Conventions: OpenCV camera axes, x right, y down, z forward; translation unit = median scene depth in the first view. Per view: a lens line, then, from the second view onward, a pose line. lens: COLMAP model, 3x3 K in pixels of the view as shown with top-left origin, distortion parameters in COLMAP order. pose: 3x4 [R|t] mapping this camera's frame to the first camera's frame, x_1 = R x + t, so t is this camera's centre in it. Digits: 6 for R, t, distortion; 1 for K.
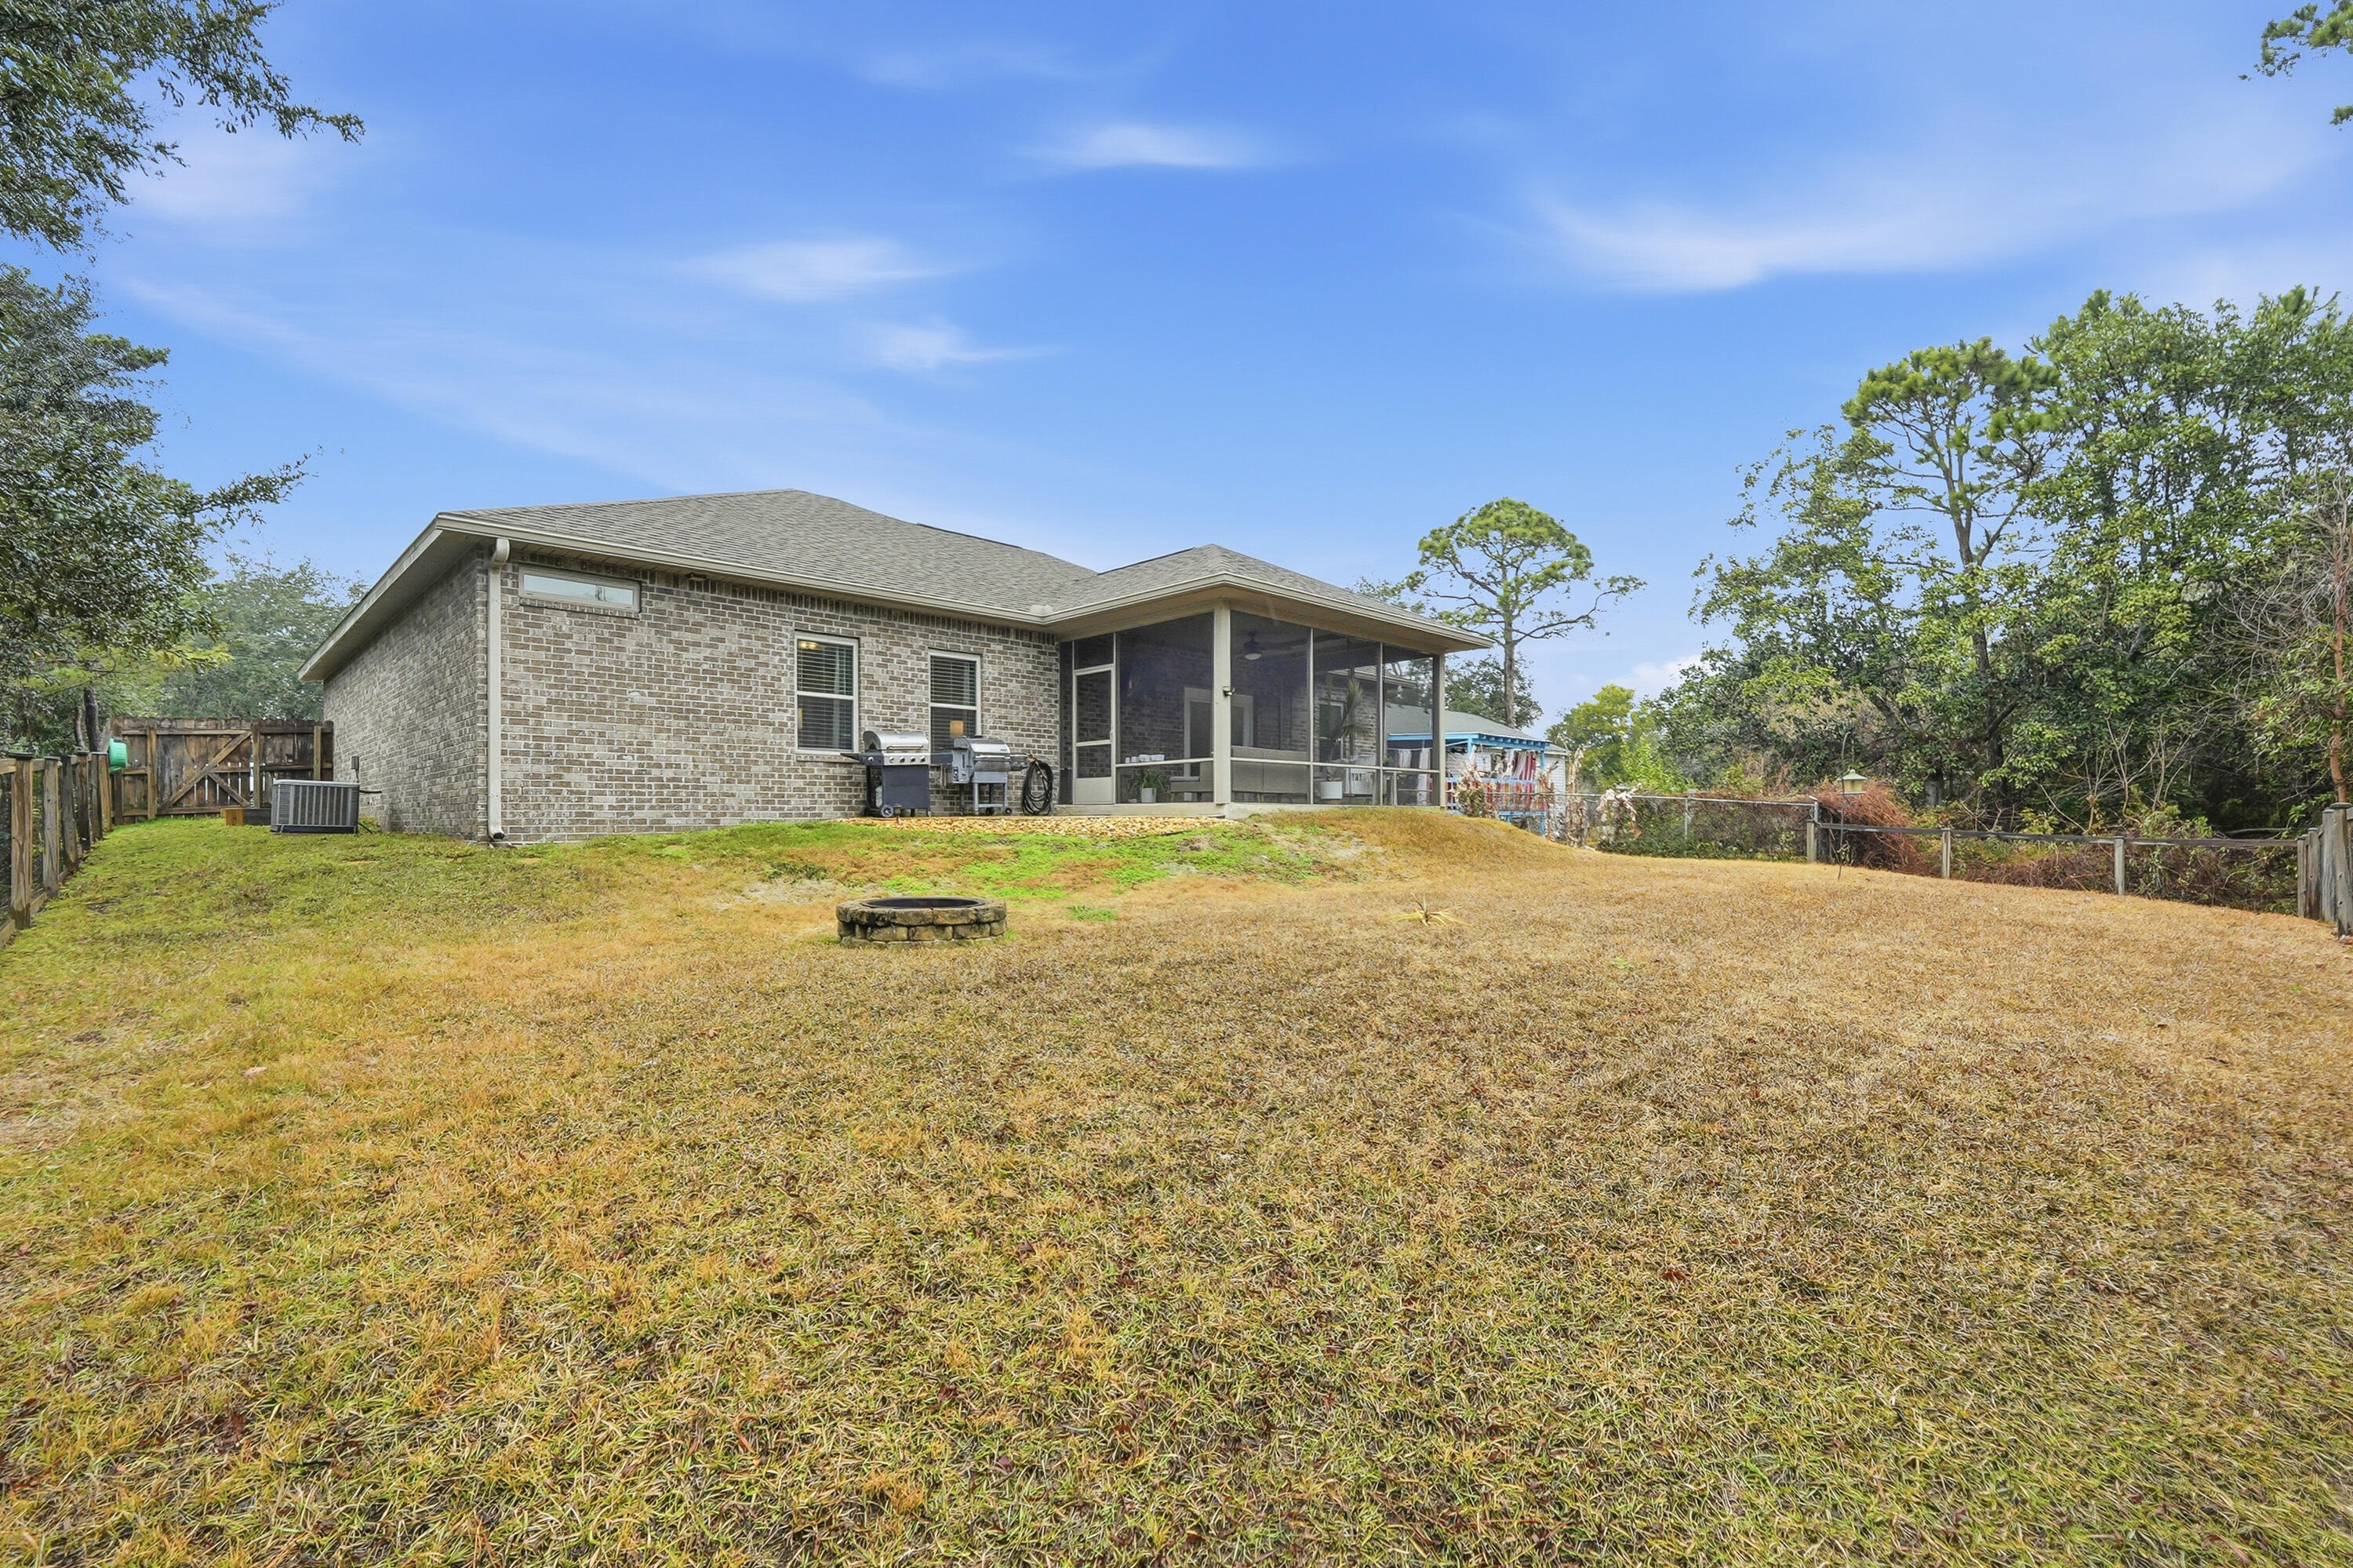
lens RADIAL K [[936.3, 0, 1176.6], [0, 936.3, 799.2], [0, 0, 1]] dist [-0.000273, 0.000000]
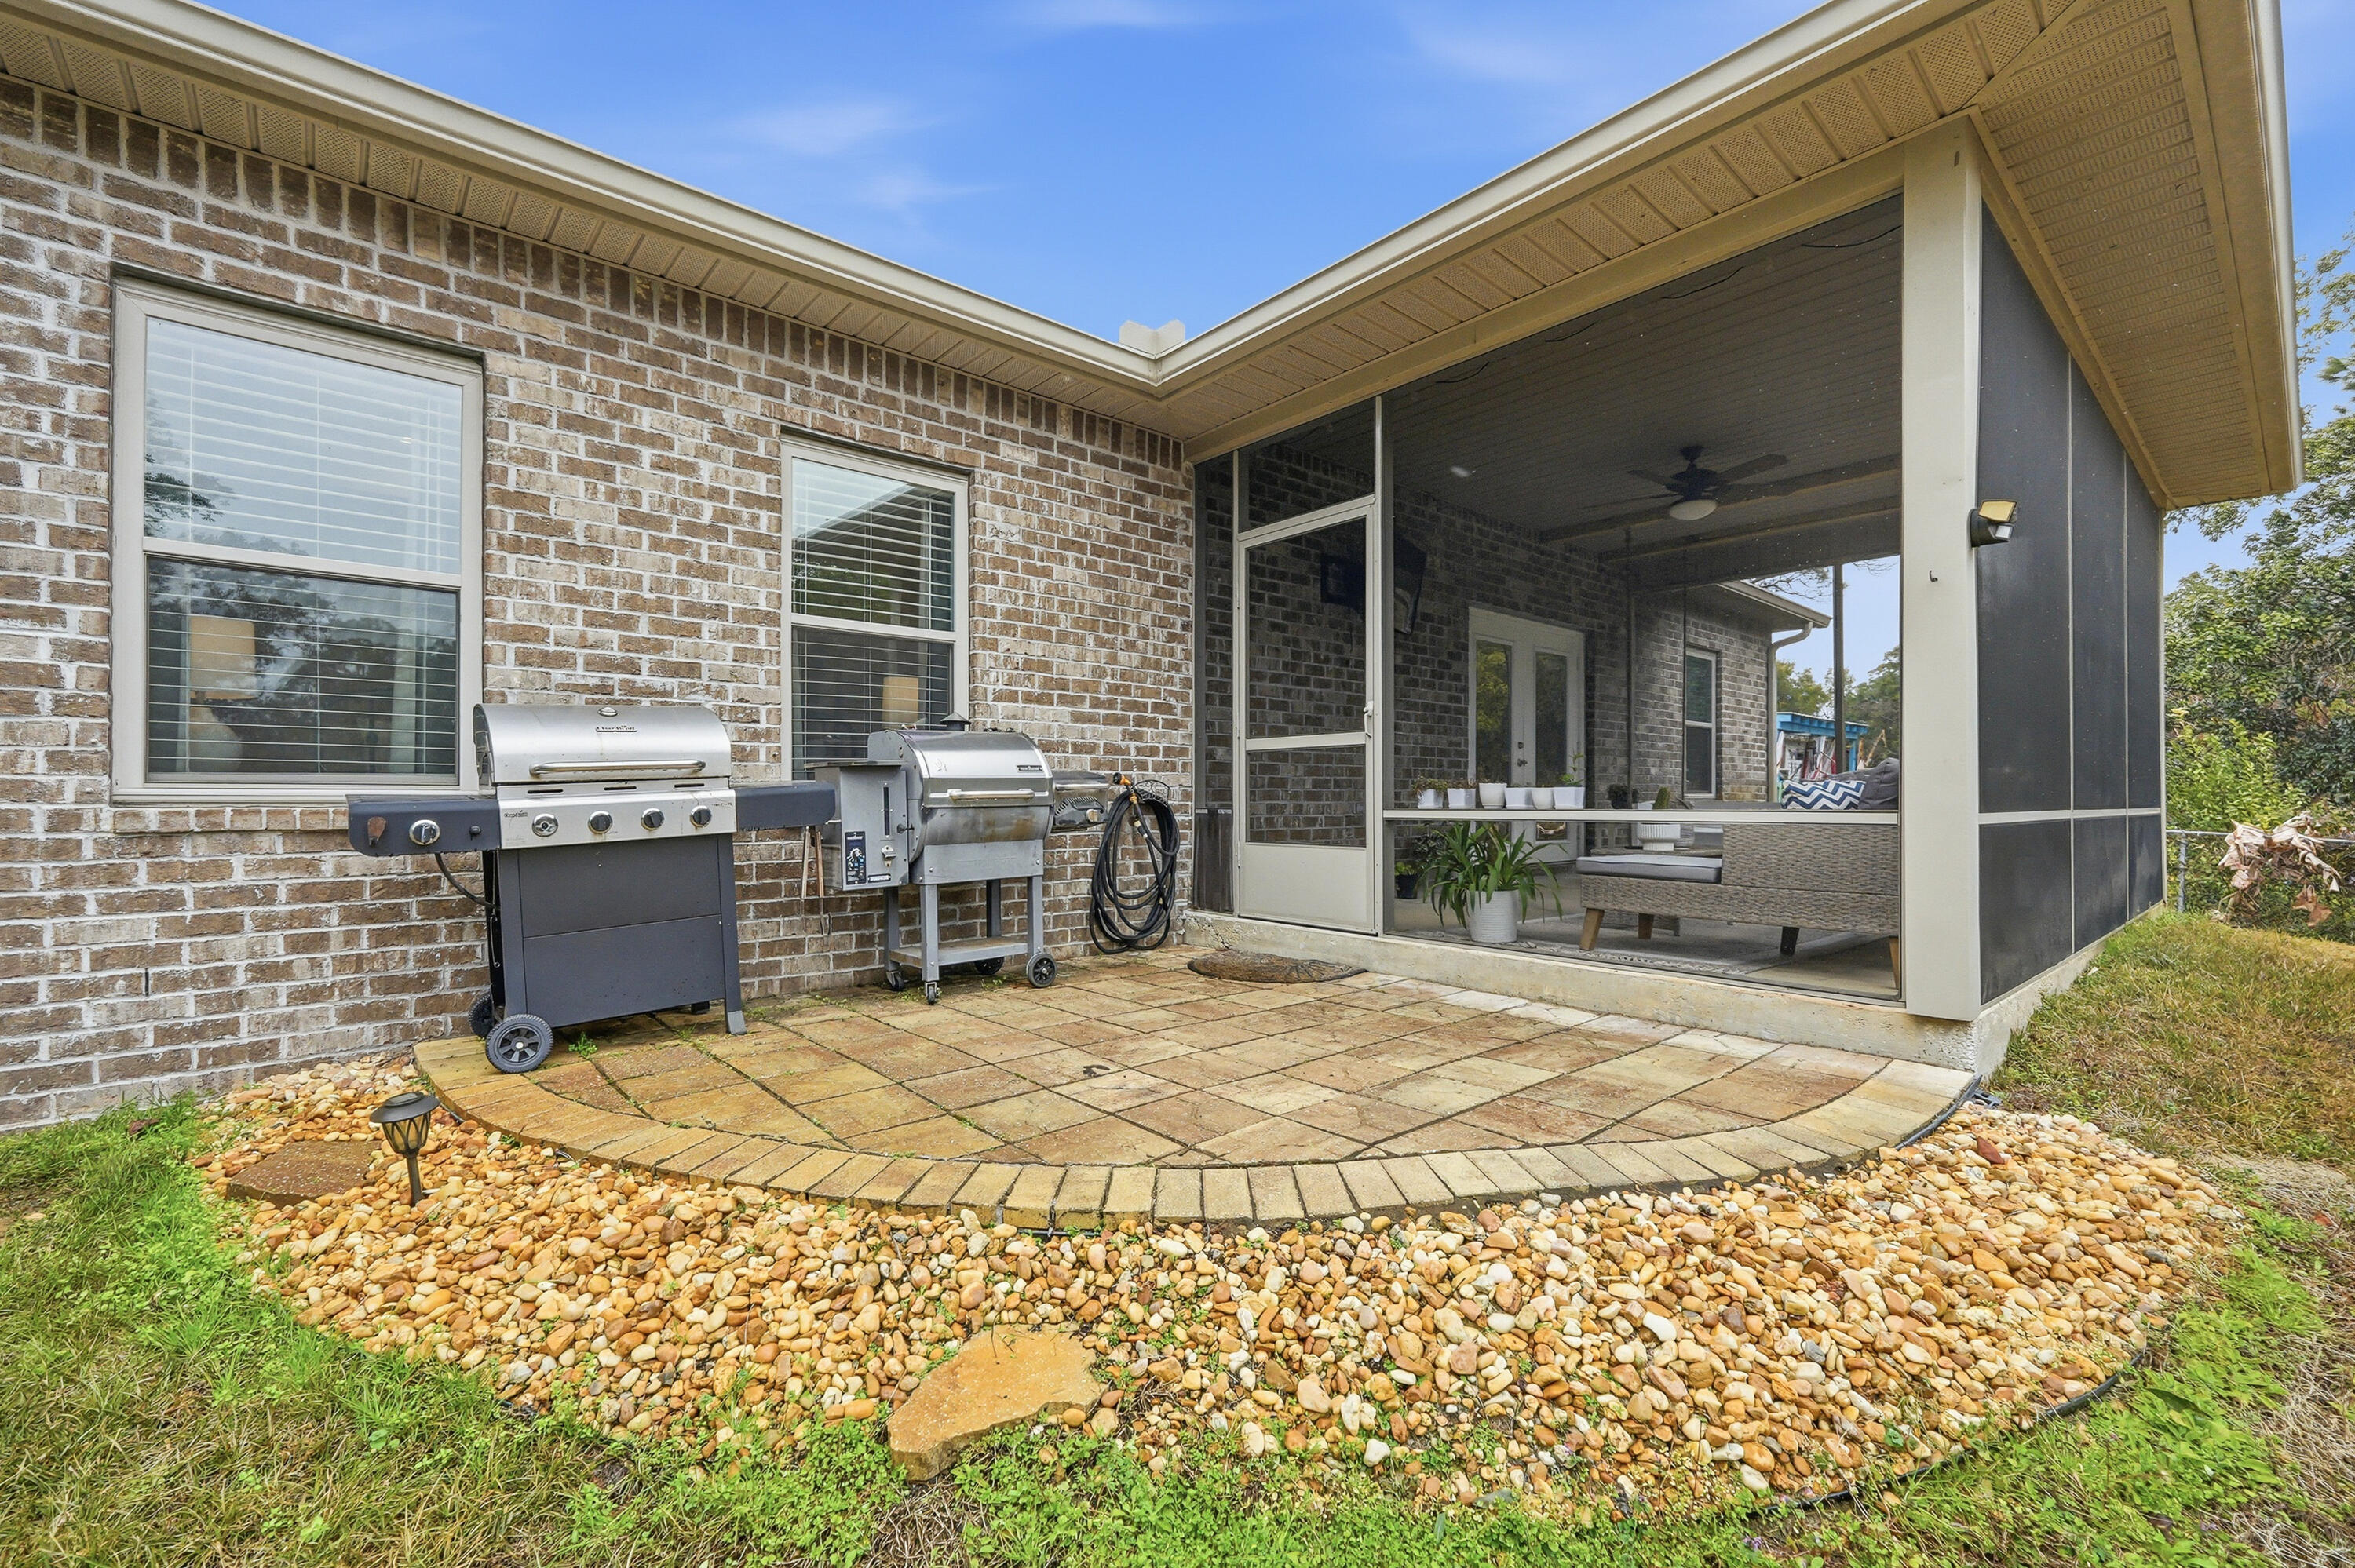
lens RADIAL K [[1016.6, 0, 1173.4], [0, 1016.6, 788.5], [0, 0, 1]] dist [0.000160, 0.000014]
pose [[0.995536, 0.005163, -0.094245, -0.102873], [-0.004834, 0.999981, 0.003721, -0.045490], [0.094263, -0.003249, 0.995542, 0.649383]]
